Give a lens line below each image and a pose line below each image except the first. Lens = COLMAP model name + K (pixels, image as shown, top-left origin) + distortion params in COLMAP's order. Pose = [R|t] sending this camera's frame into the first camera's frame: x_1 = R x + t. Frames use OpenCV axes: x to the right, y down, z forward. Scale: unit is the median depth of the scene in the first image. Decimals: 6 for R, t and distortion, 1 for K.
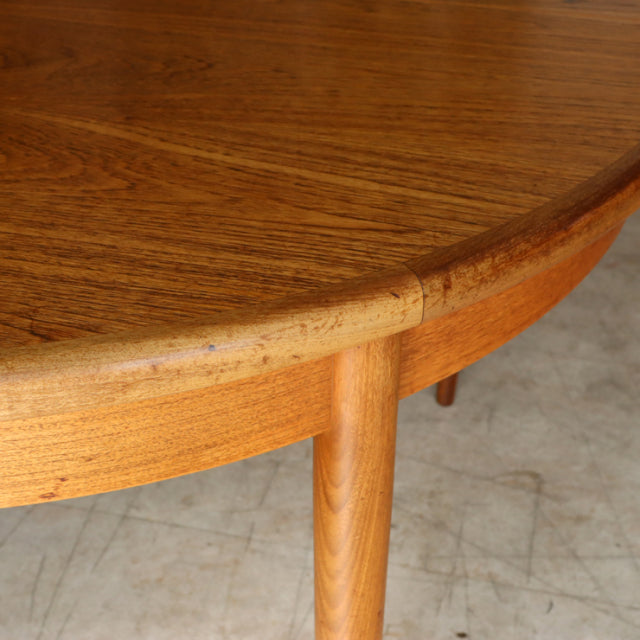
lens RADIAL K [[1087.0, 0, 259.4], [0, 1087.0, 262.3], [0, 0, 1]] dist [-0.045046, 0.000000]
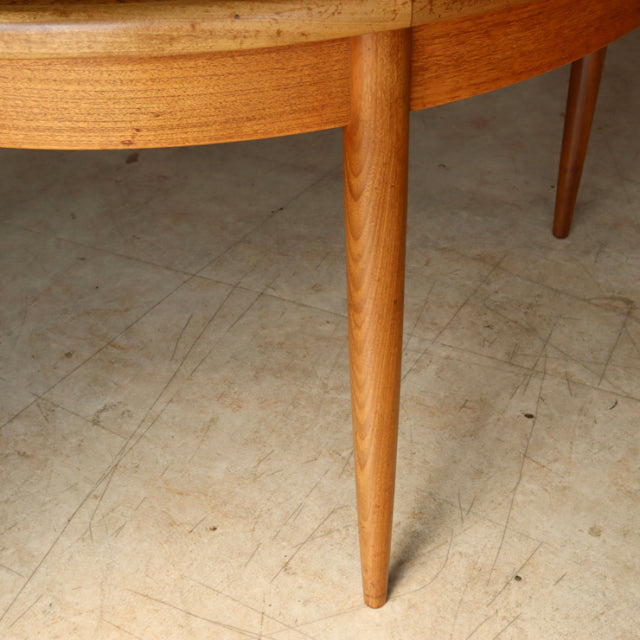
lens RADIAL K [[1087.0, 0, 312.0], [0, 1087.0, 320.5], [0, 0, 1]] dist [-0.045046, 0.000000]
pose [[0.974877, 0.111285, -0.192952, 0.274202], [-0.094223, 0.990962, 0.095482, 0.248616], [0.201834, -0.074903, 0.976551, -0.250765]]
